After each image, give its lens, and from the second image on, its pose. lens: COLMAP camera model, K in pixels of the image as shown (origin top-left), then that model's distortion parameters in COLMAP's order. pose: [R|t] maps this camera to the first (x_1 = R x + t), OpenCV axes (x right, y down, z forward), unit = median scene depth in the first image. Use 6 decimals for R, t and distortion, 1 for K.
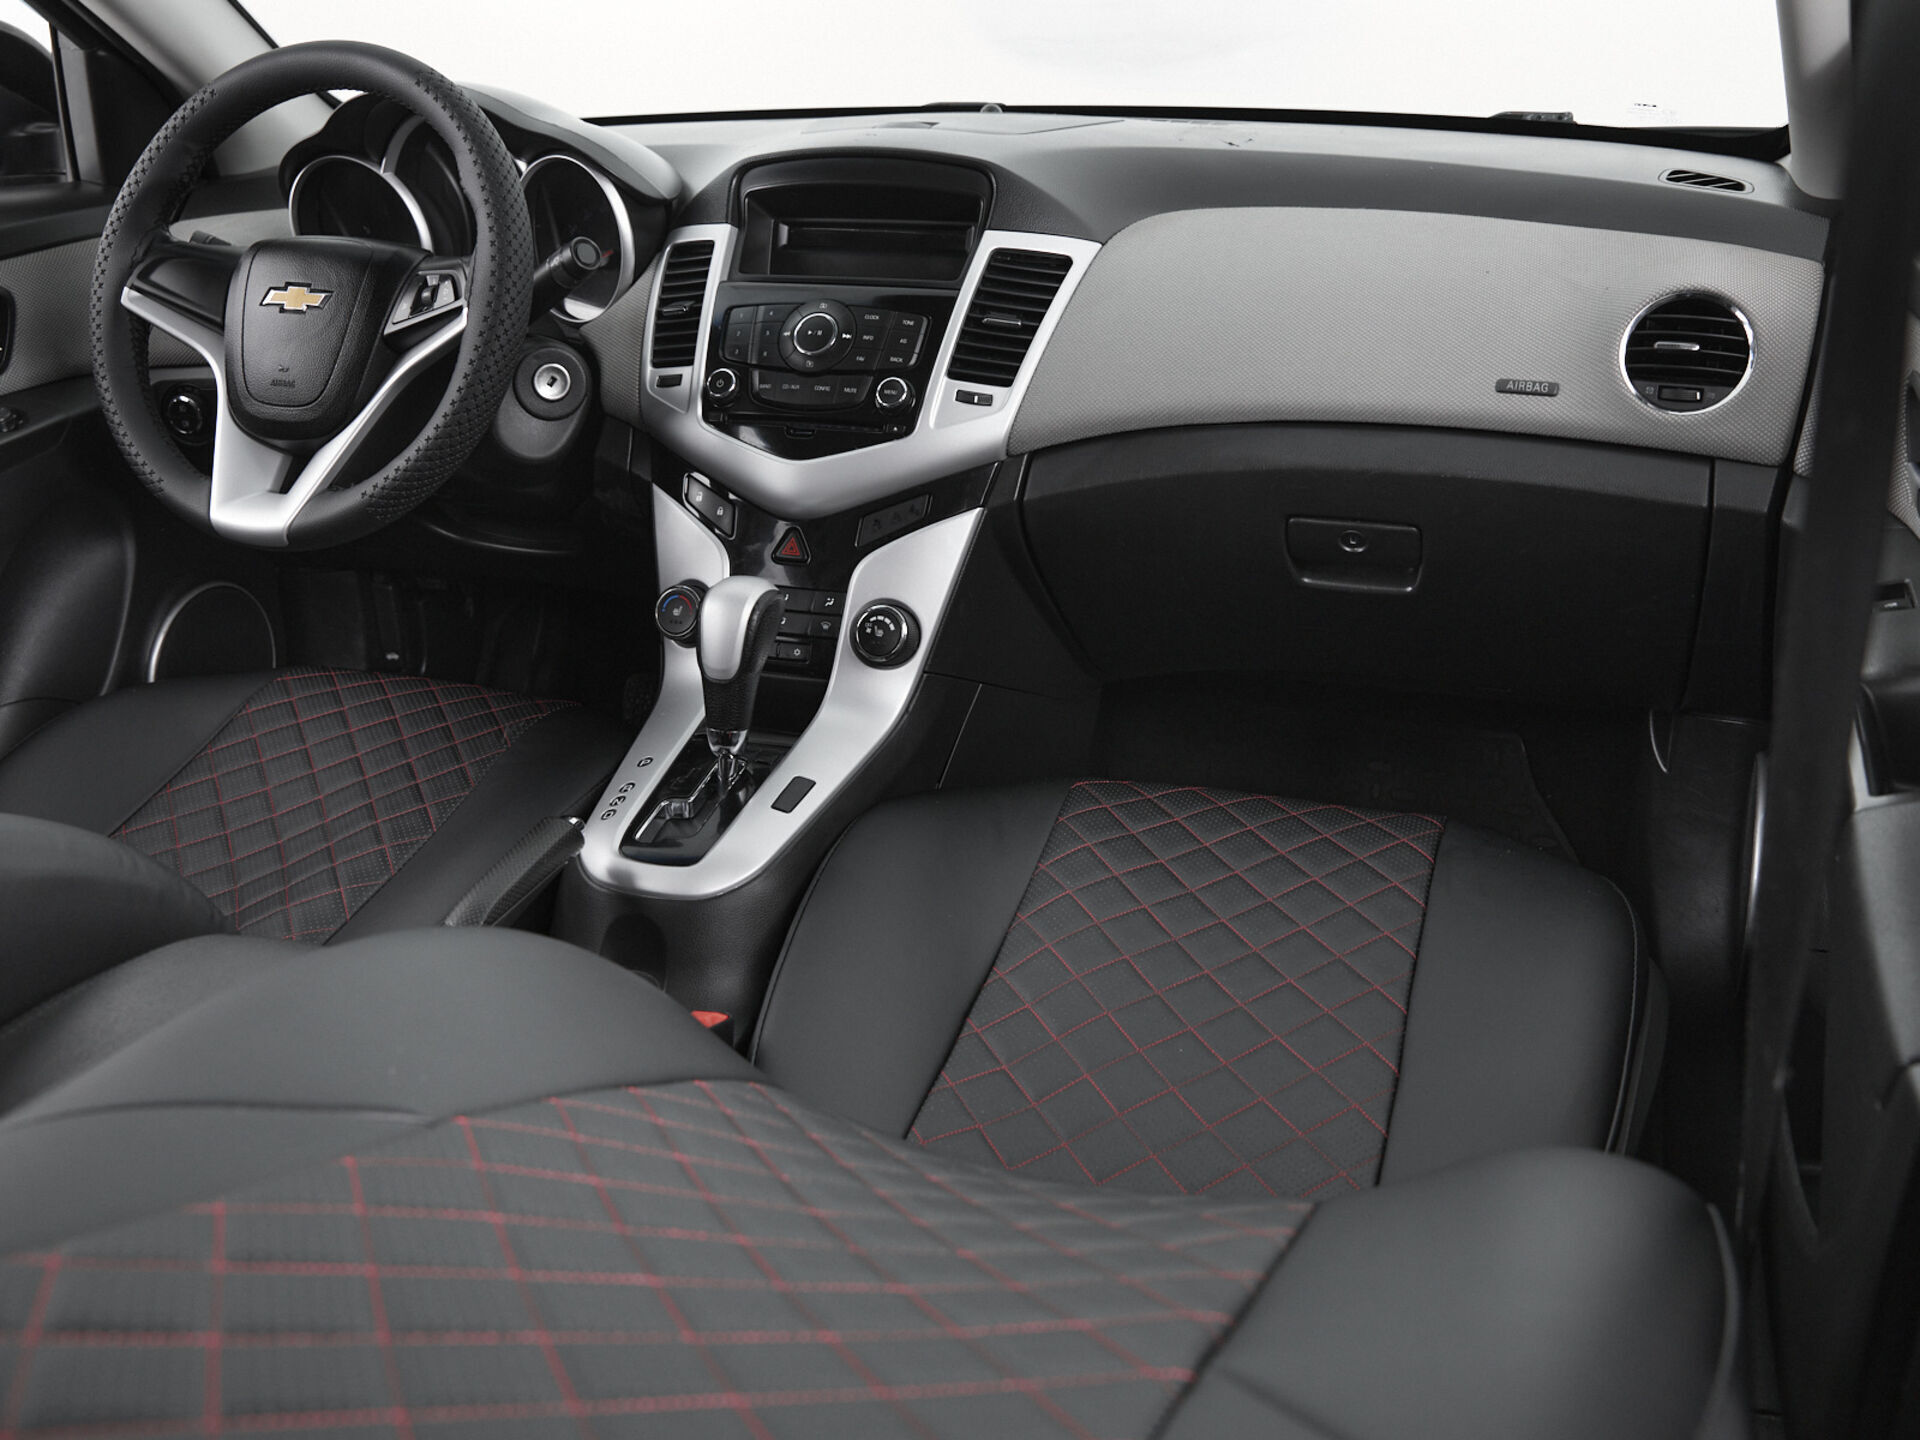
lens RADIAL K [[1793.9, 0, 960.0], [0, 1793.9, 720.0], [0, 0, 1]] dist [-0.048854, 0.003271]
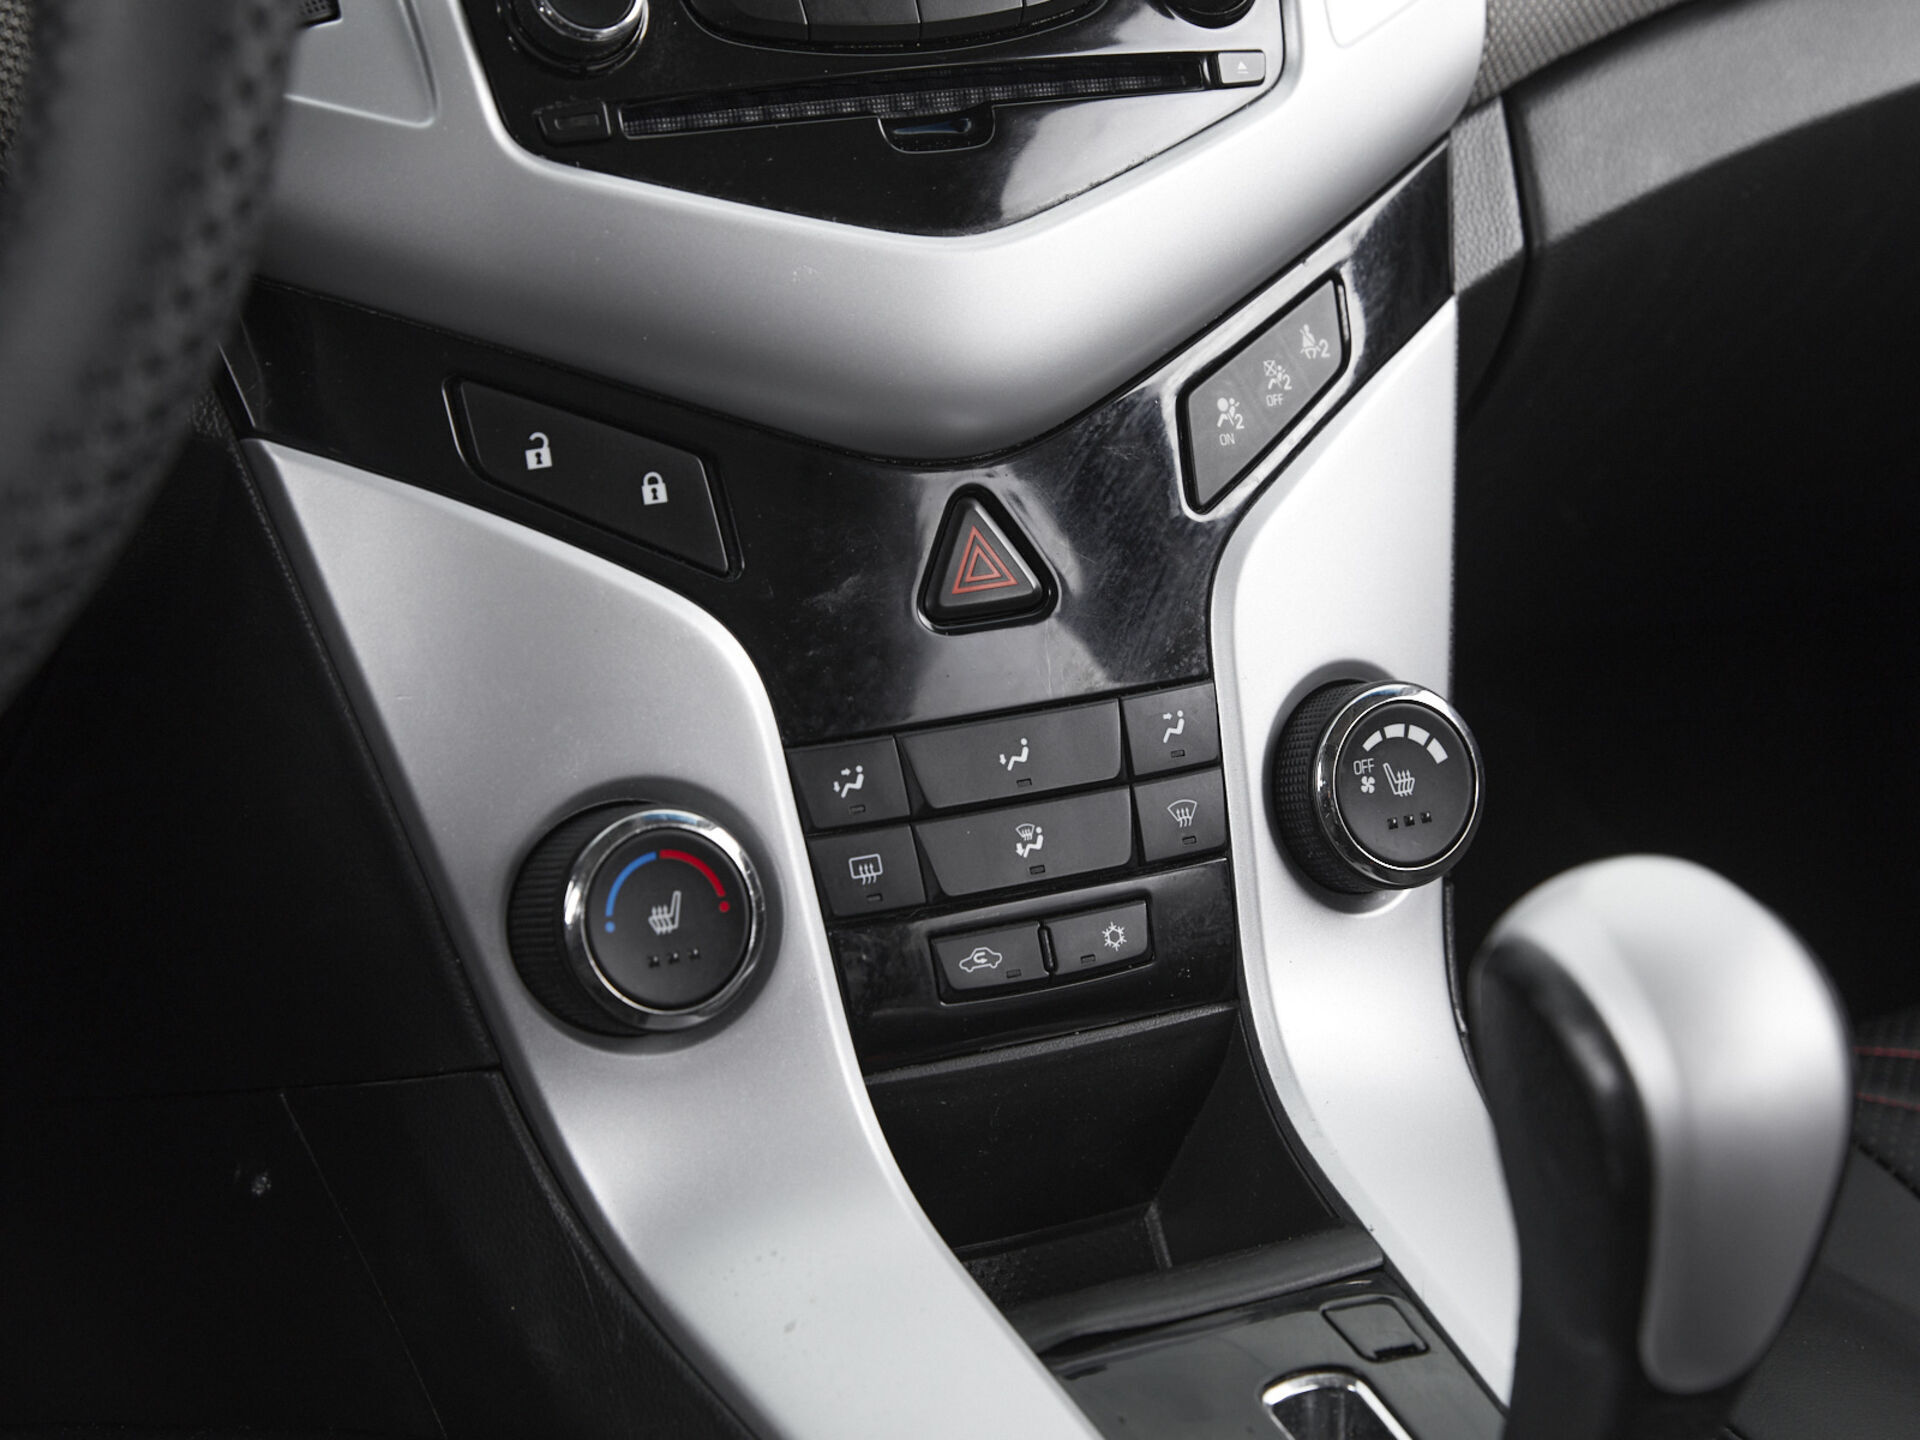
lens RADIAL K [[3992.0, 0, 960.0], [0, 3992.0, 720.0], [0, 0, 1]] dist [-0.041589, -0.540312]
pose [[0.659881, -0.236363, 0.713225, -0.525526], [0.236951, 0.966258, 0.100990, -0.135200], [-0.713030, 0.102358, 0.693622, 0.600824]]
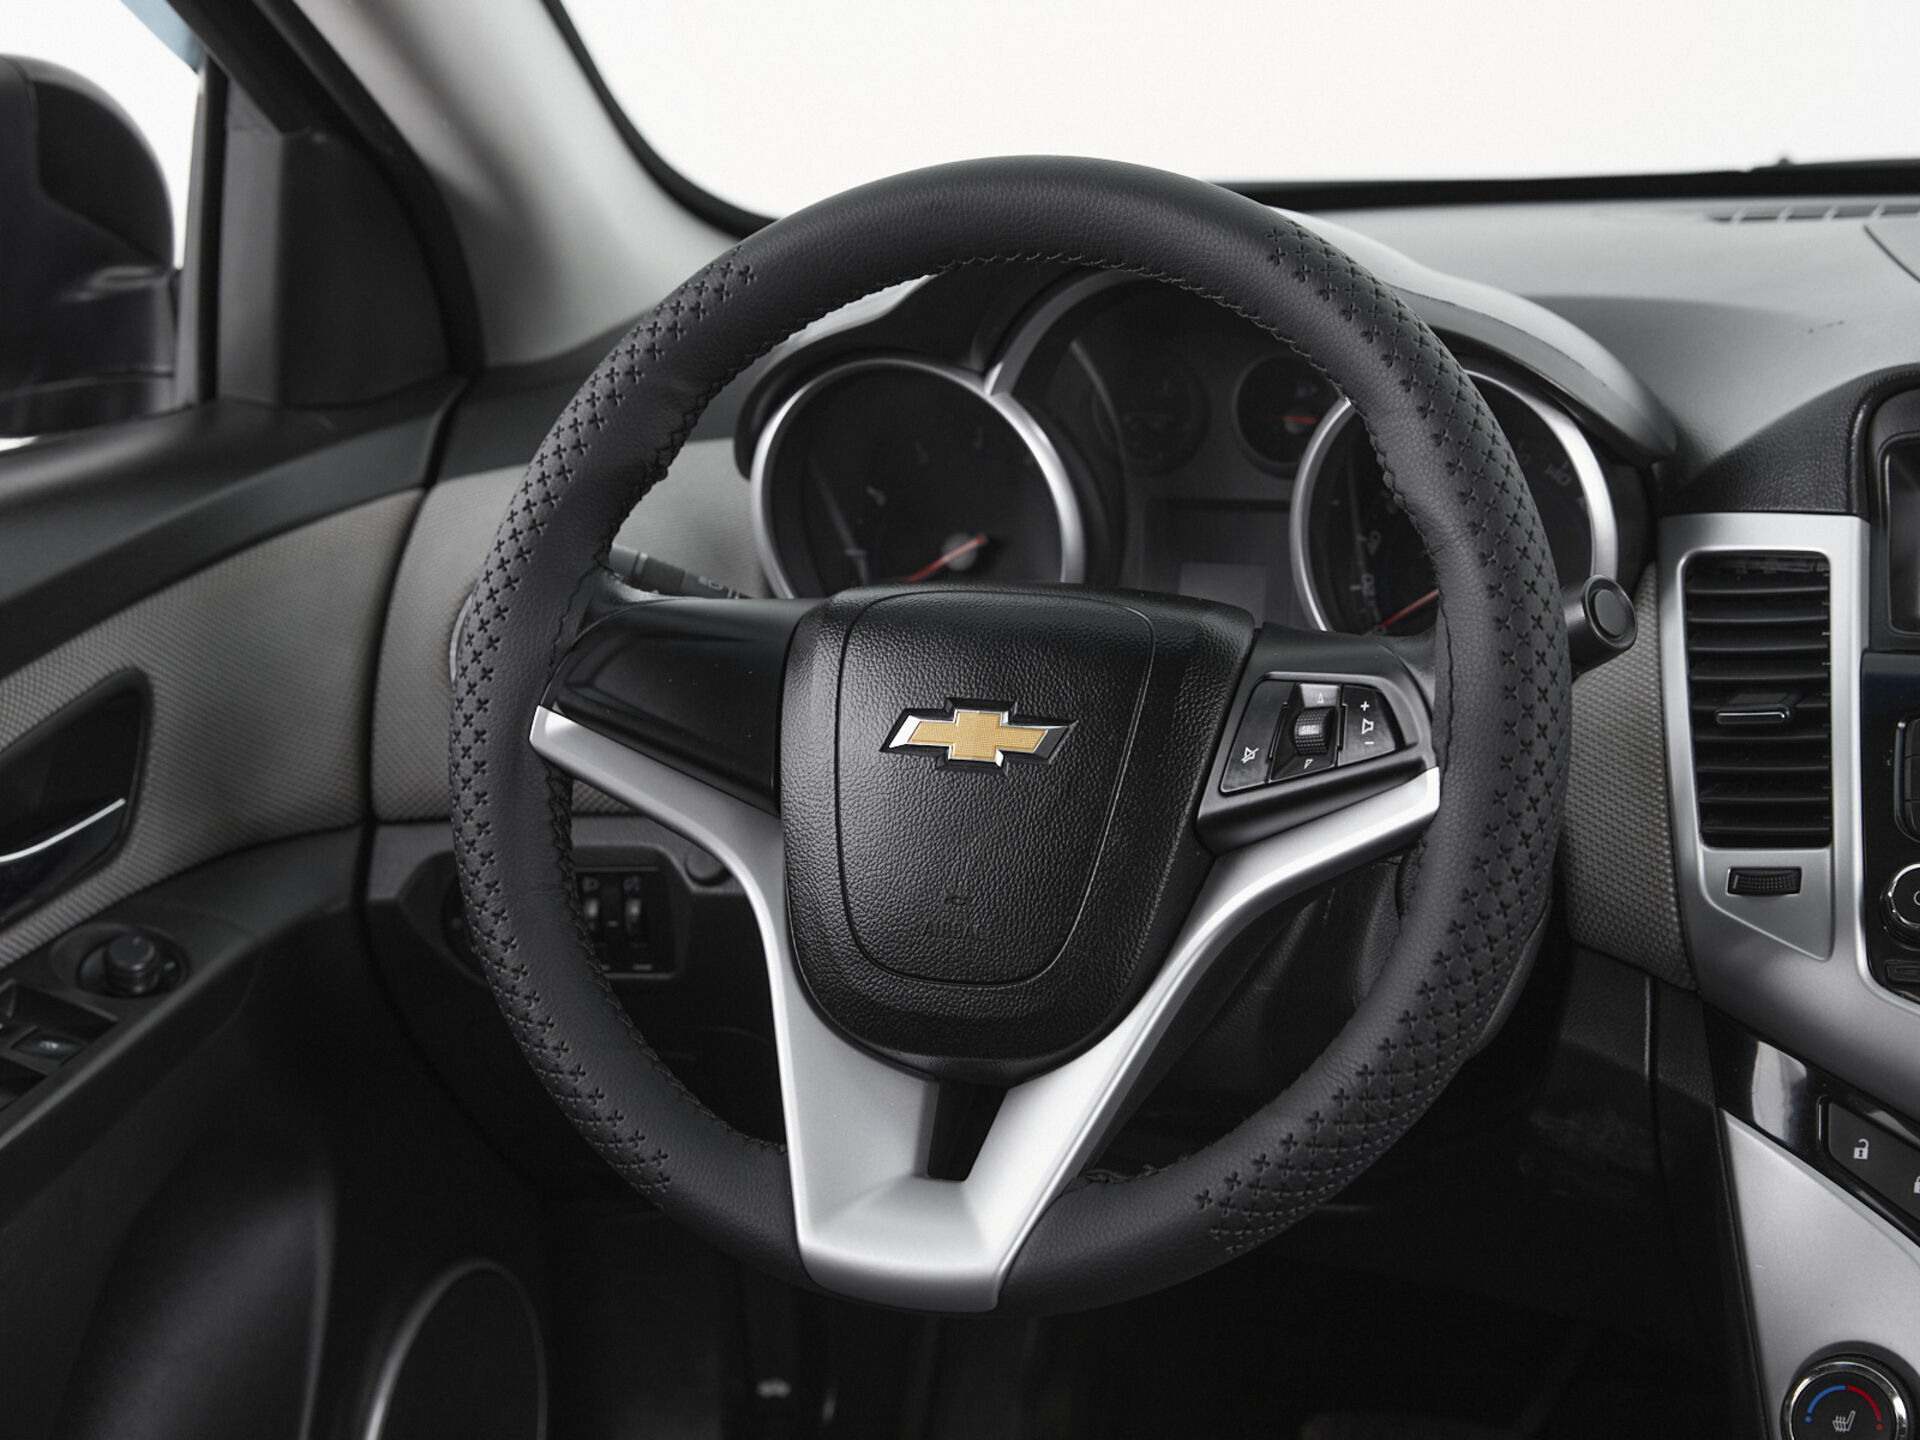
lens RADIAL K [[3775.7, 0, 960.0], [0, 3775.7, 720.0], [0, 0, 1]] dist [-0.097319, 0.180348]
pose [[0.999383, -0.026686, -0.022838, -0.353653], [0.023933, 0.993267, -0.113351, -0.134754], [0.025710, 0.112735, 0.993292, 0.074277]]
